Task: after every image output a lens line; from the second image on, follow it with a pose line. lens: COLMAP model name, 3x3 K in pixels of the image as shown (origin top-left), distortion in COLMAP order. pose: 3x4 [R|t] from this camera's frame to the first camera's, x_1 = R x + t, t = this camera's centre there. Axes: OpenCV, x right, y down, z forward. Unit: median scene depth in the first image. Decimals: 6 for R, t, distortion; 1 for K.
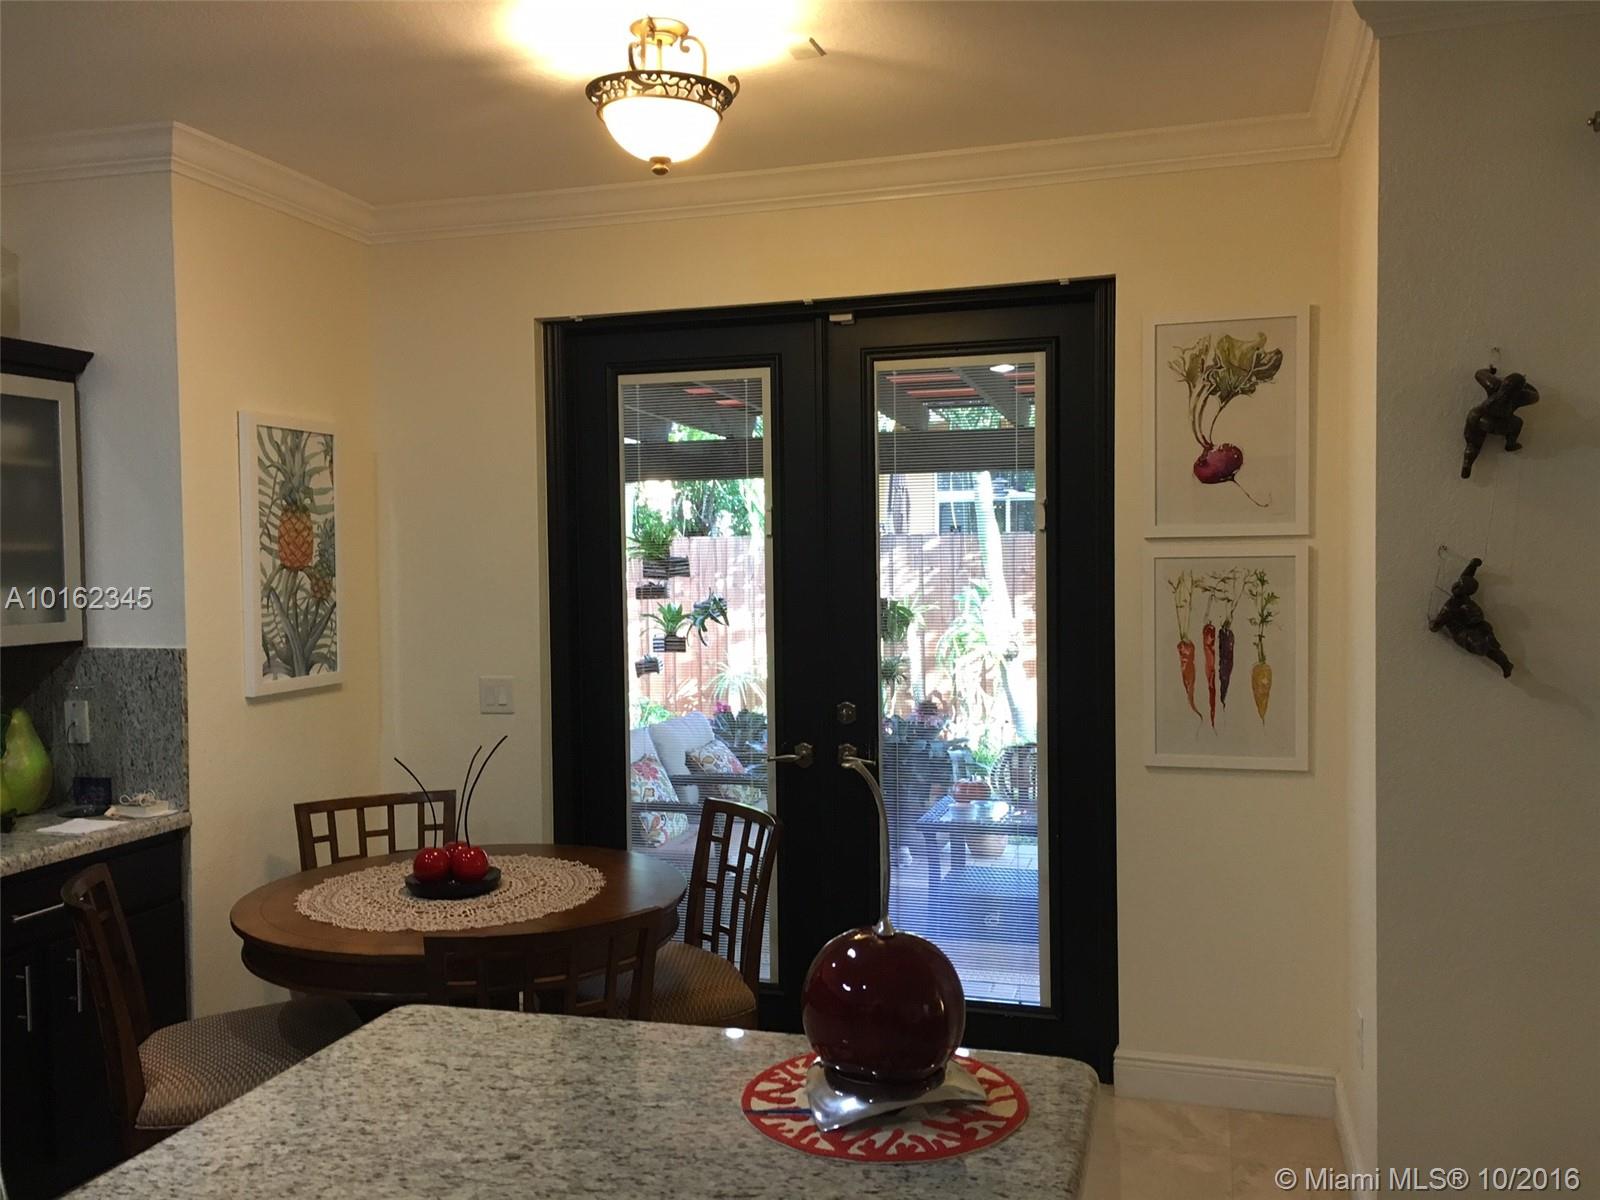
lens RADIAL K [[1363.3, 0, 798.7], [0, 1363.3, 605.9], [0, 0, 1]] dist [0.042208, -0.014326]
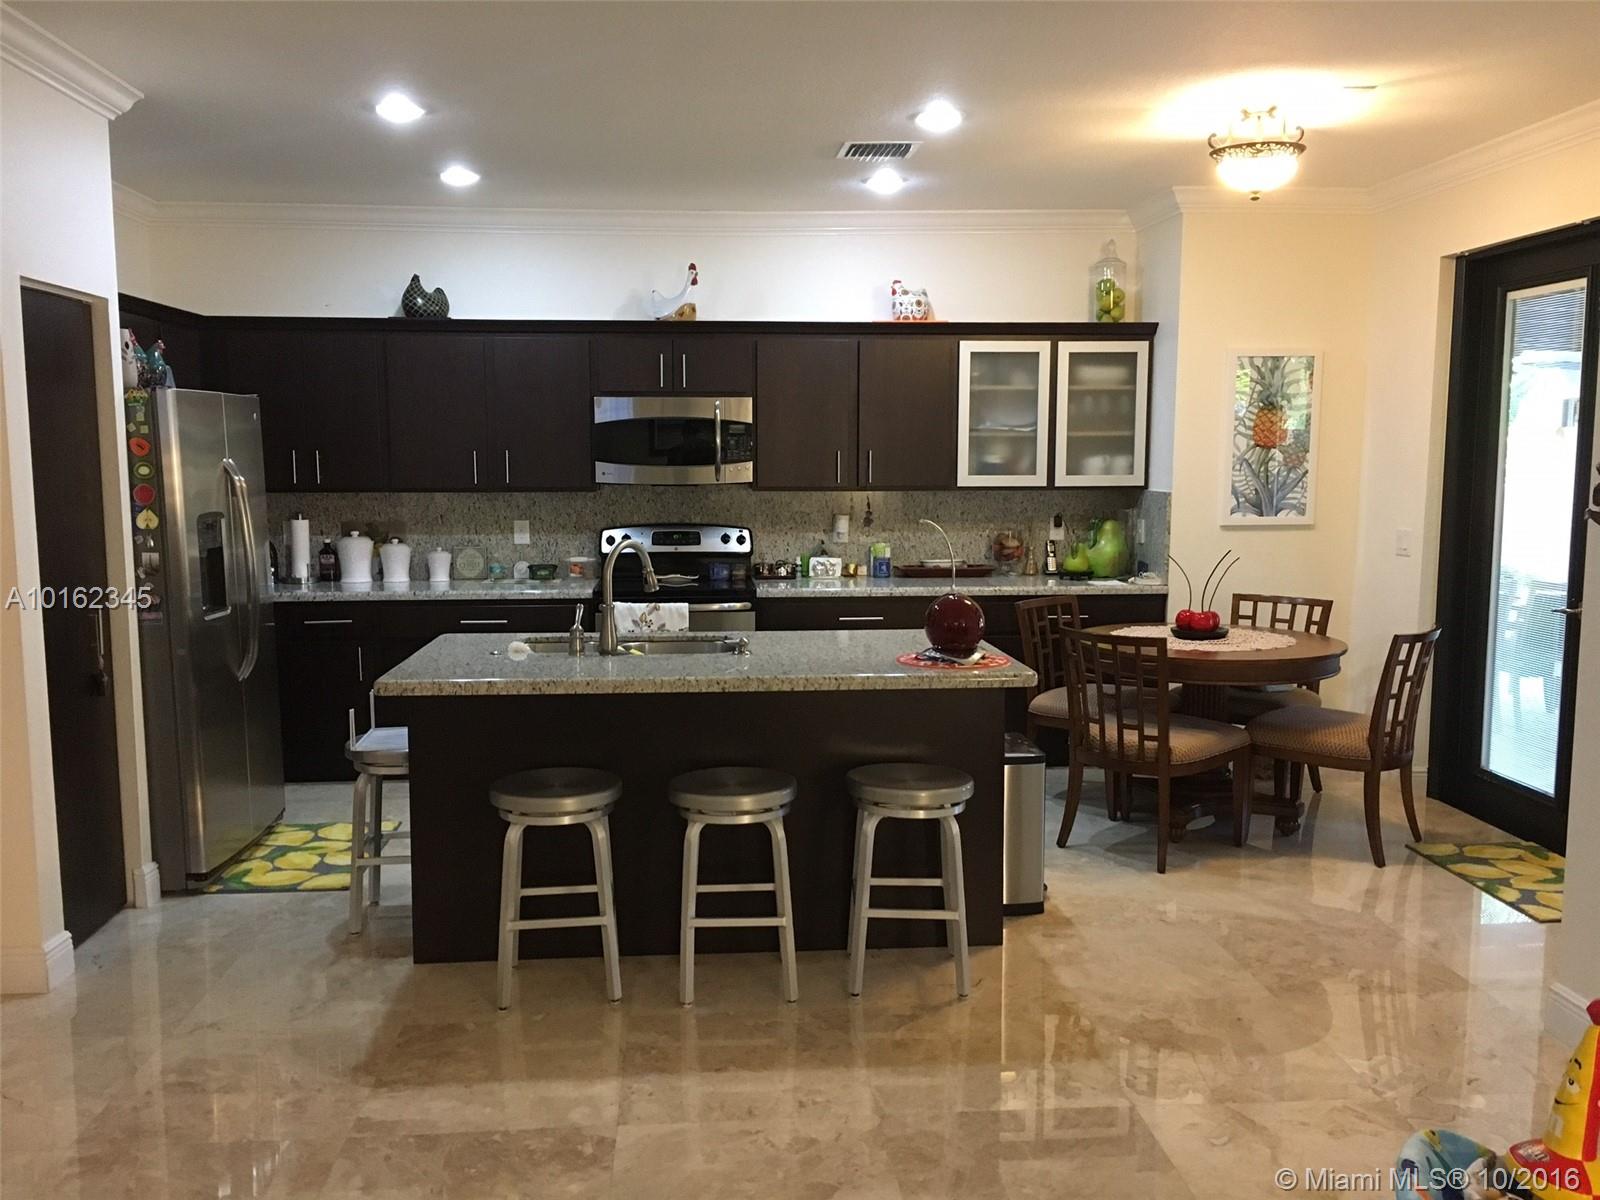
lens RADIAL K [[1363.3, 0, 805.8], [0, 1363.3, 600.4], [0, 0, 1]] dist [0.042208, -0.014326]
pose [[0.360922, 0.116125, -0.925338, 0.918746], [-0.036644, 0.993217, 0.110351, -0.006555], [0.931876, -0.005920, 0.362729, -0.054824]]
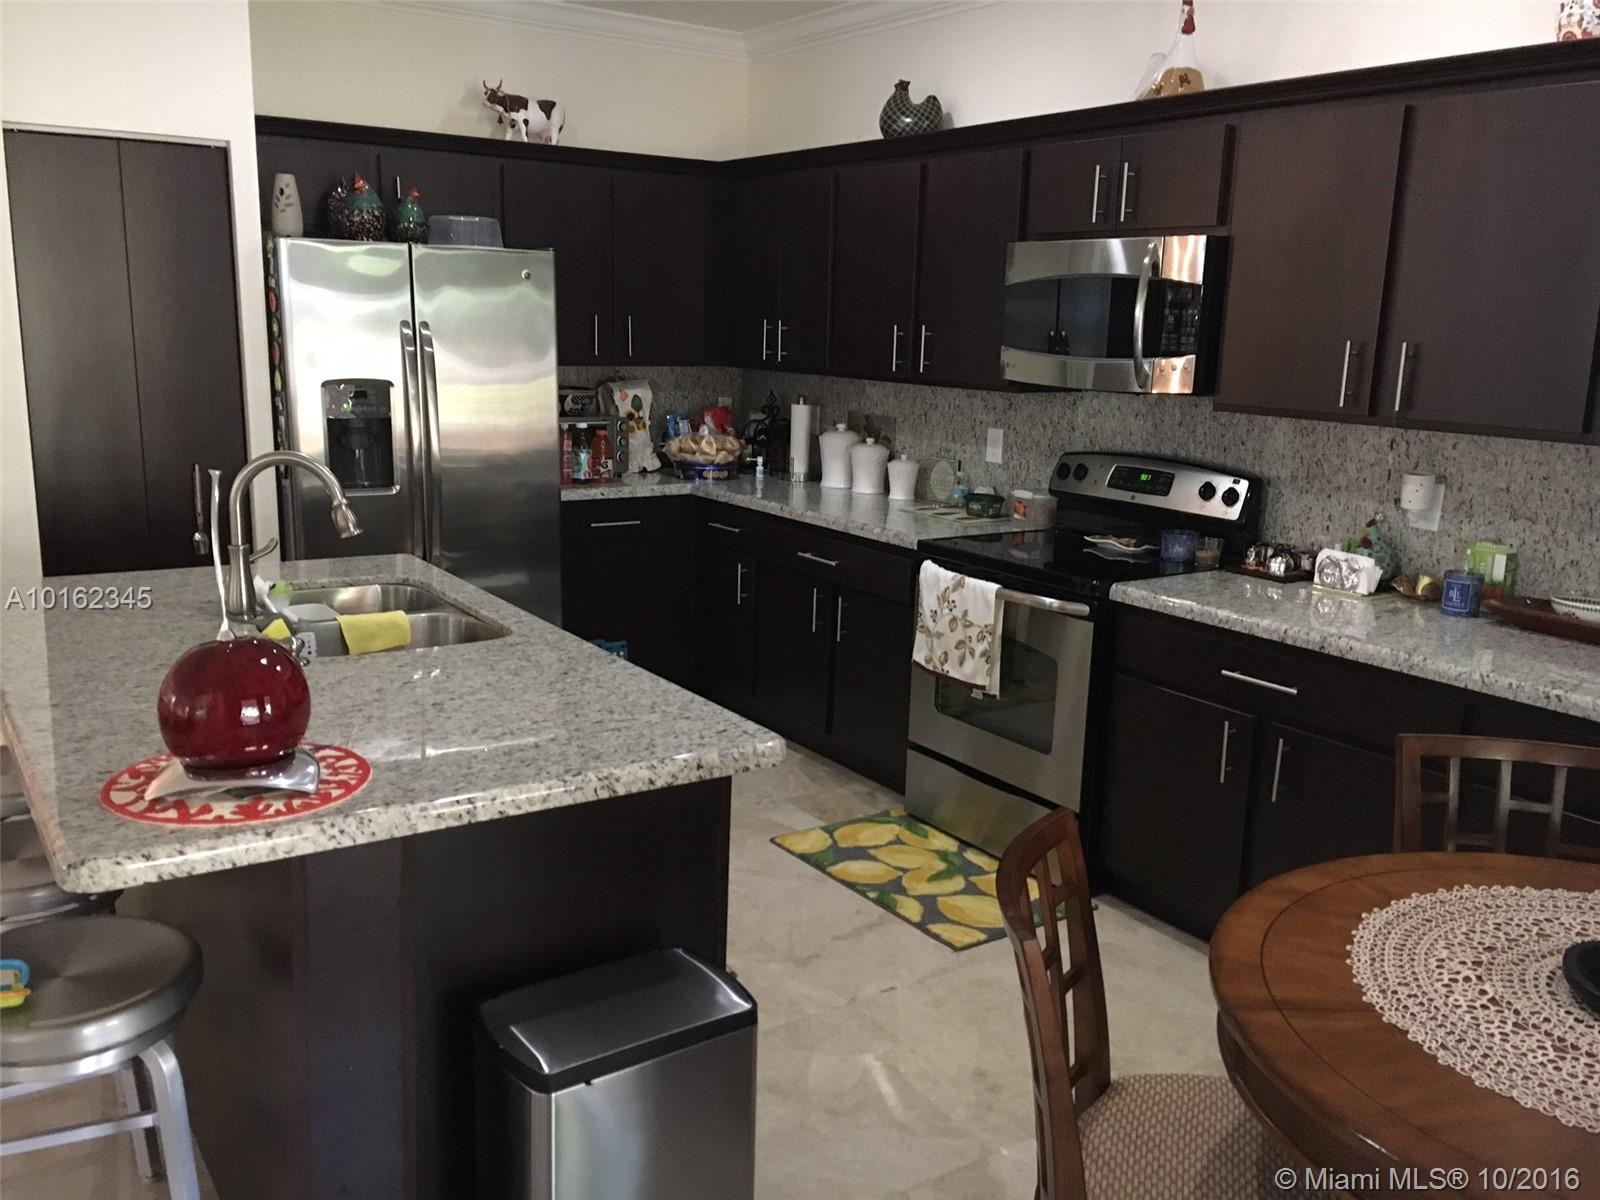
lens RADIAL K [[1363.3, 0, 799.4], [0, 1363.3, 600.9], [0, 0, 1]] dist [0.042208, -0.014326]
pose [[-0.639728, 0.154718, -0.752868, 0.248623], [-0.047065, 0.969806, 0.239292, -0.034863], [0.767159, 0.188515, -0.613130, 0.835590]]
